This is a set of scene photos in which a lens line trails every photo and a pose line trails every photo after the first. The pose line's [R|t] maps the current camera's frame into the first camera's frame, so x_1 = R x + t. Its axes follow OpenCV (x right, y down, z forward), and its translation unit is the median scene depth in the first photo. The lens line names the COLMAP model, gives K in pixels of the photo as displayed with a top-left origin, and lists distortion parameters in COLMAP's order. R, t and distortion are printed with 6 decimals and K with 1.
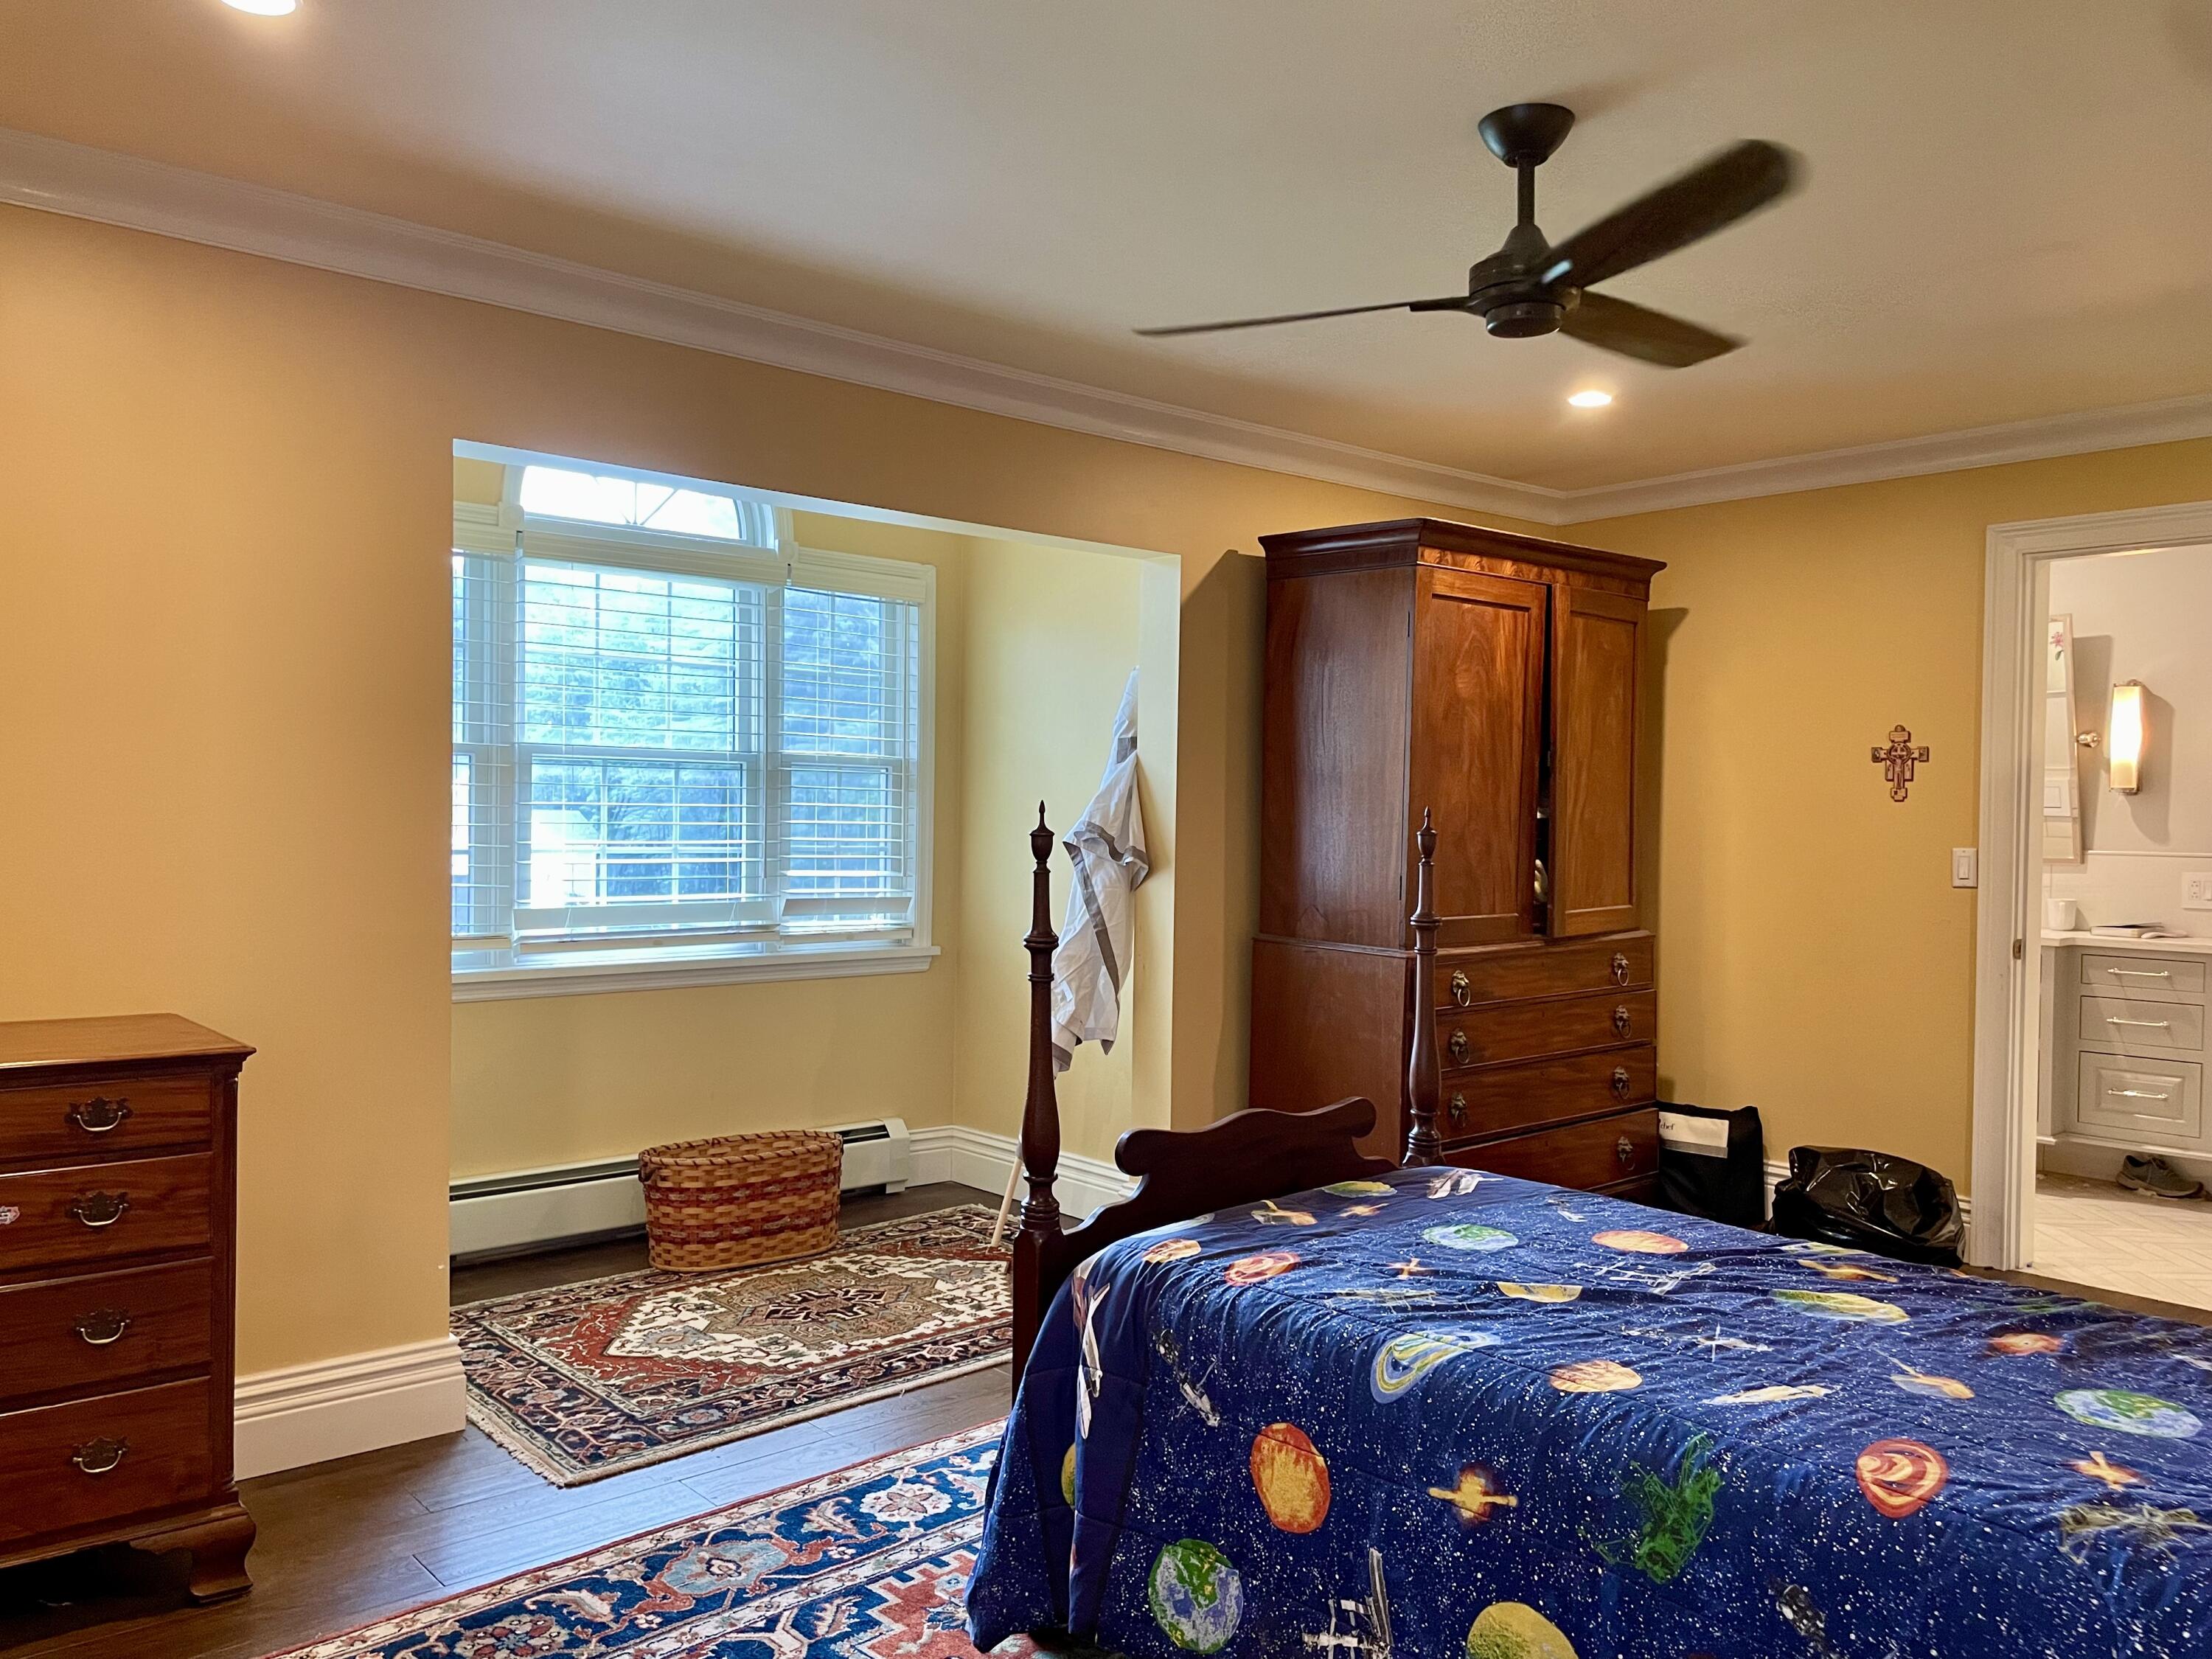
lens RADIAL K [[1689.5, 0, 1105.4], [0, 1689.5, 843.1], [0, 0, 1]] dist [0.072482, -0.000667]
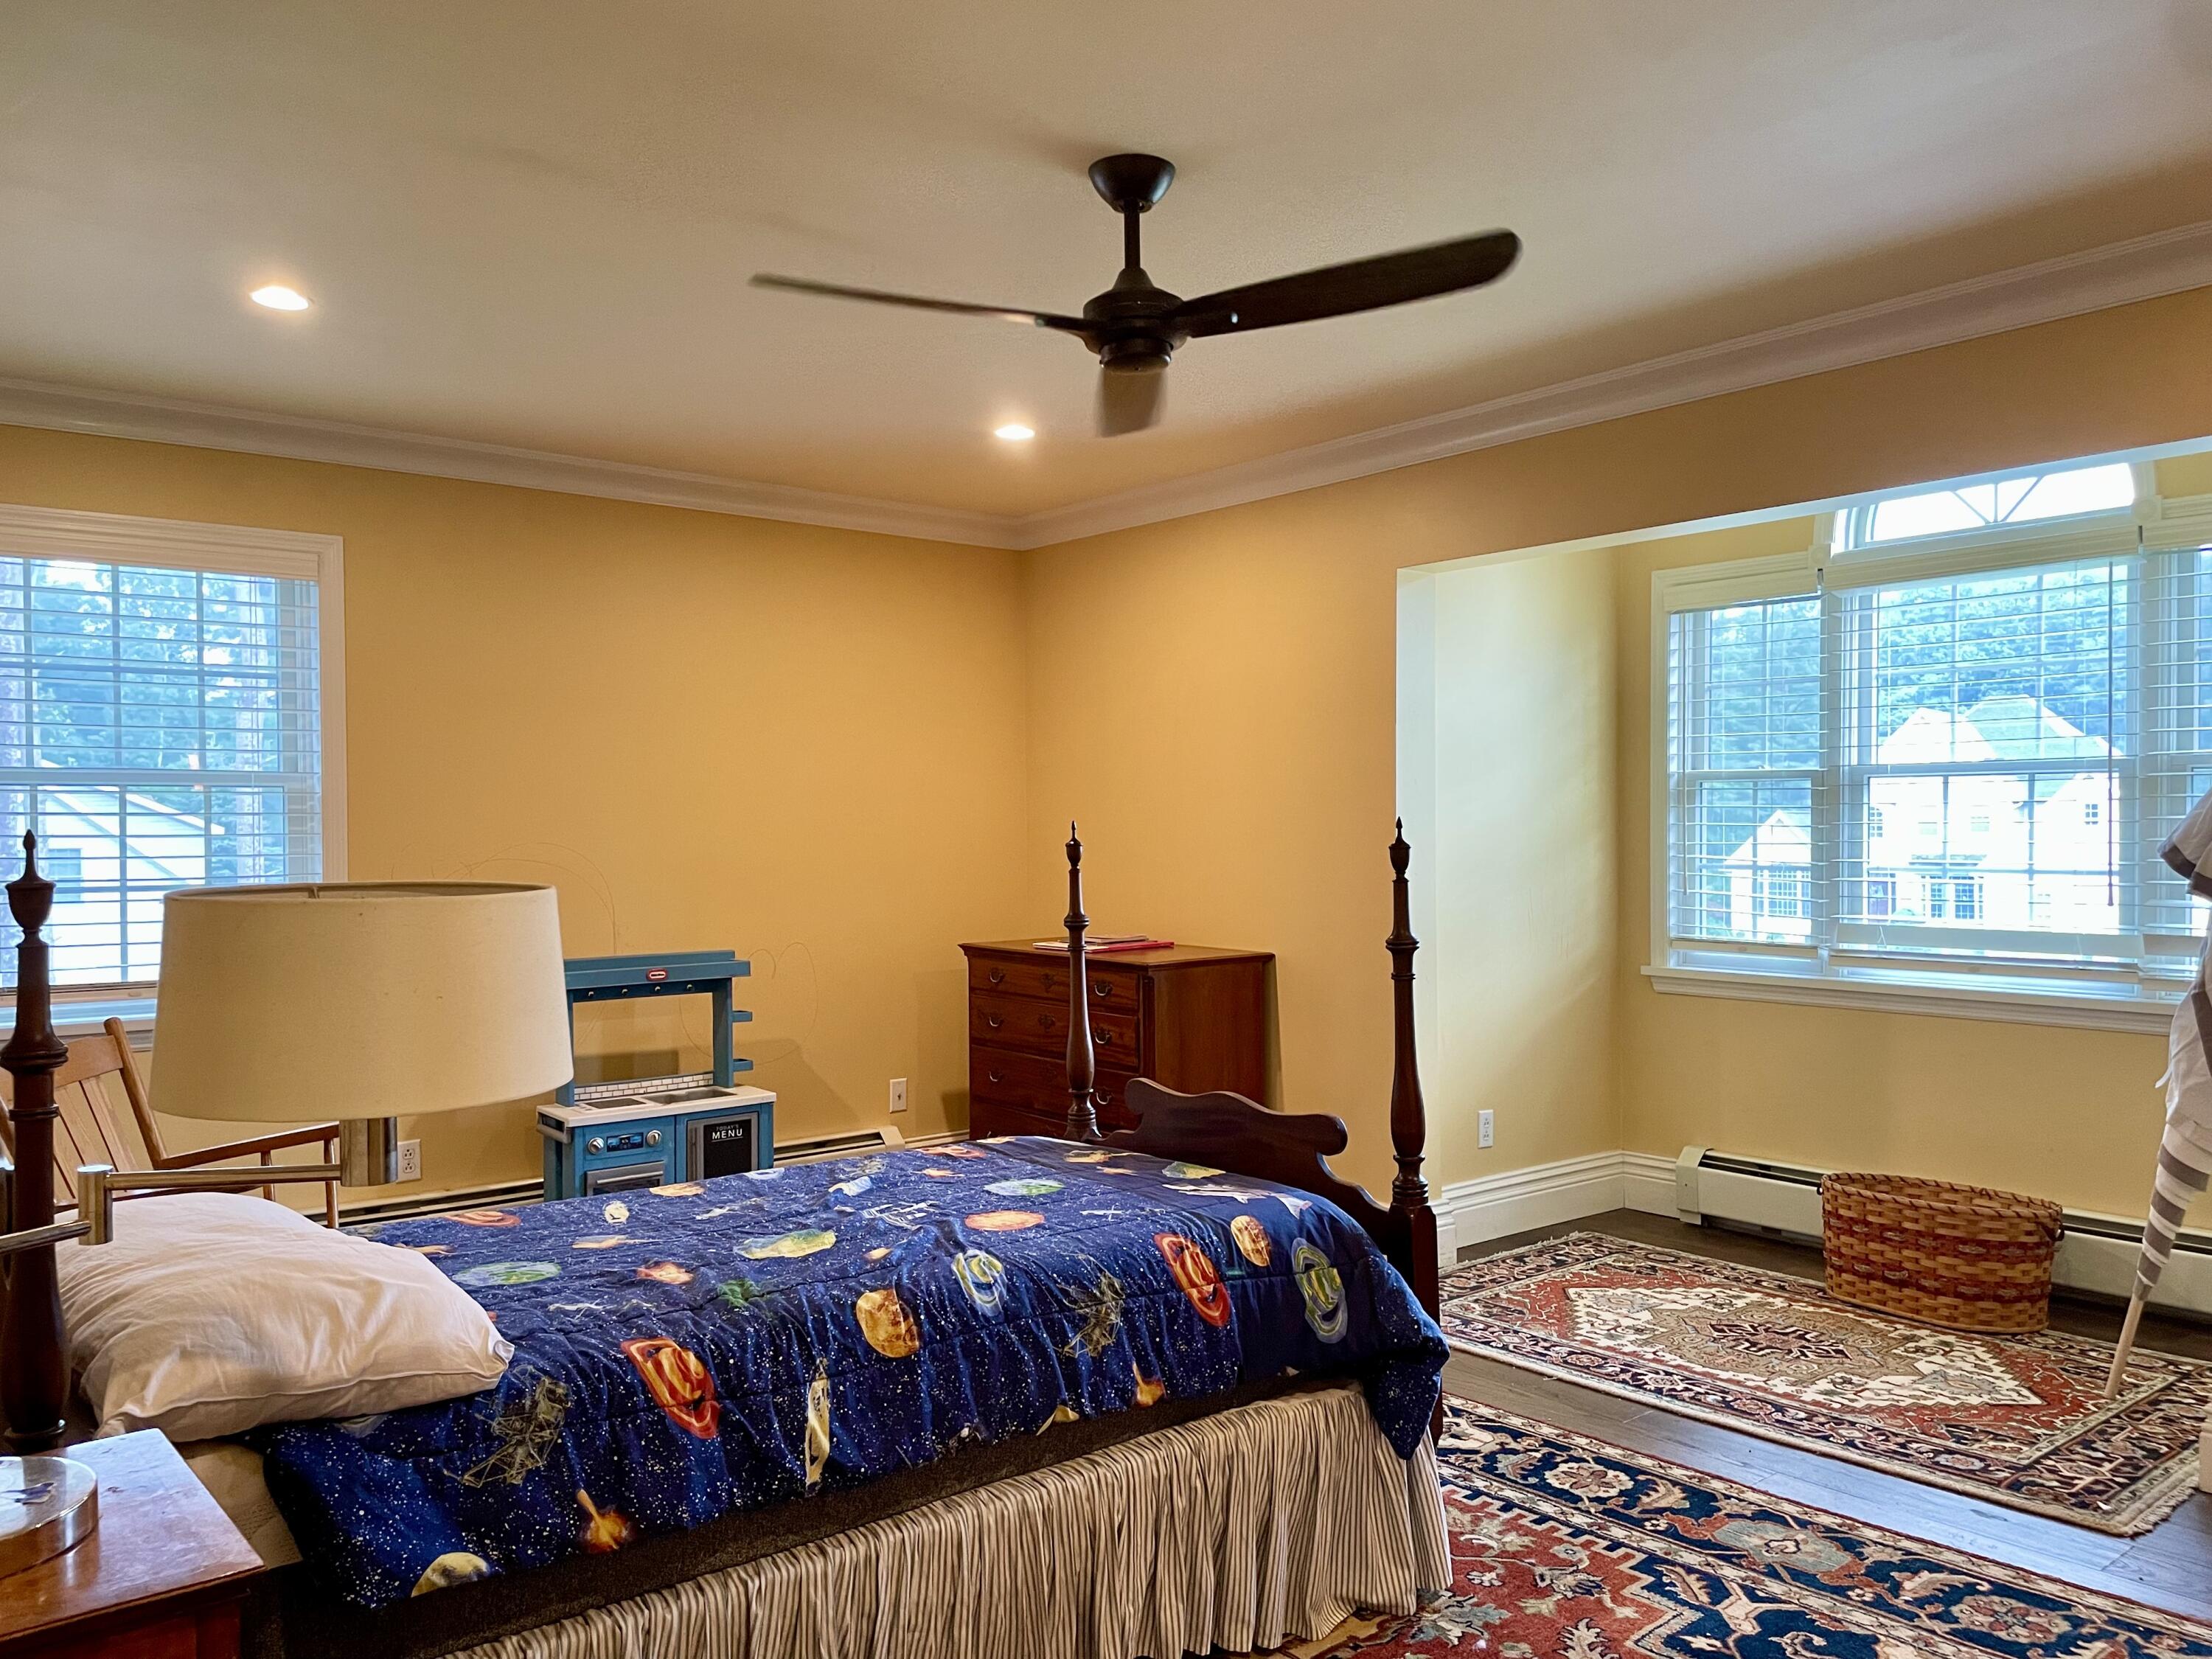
lens RADIAL K [[1689.5, 0, 1106.0], [0, 1689.5, 824.6], [0, 0, 1]] dist [0.072482, -0.000667]
pose [[-0.040793, -0.017392, -0.999016, 0.830411], [-0.011574, 0.999790, -0.016933, 0.000709], [0.999101, 0.010872, -0.040985, 0.661730]]
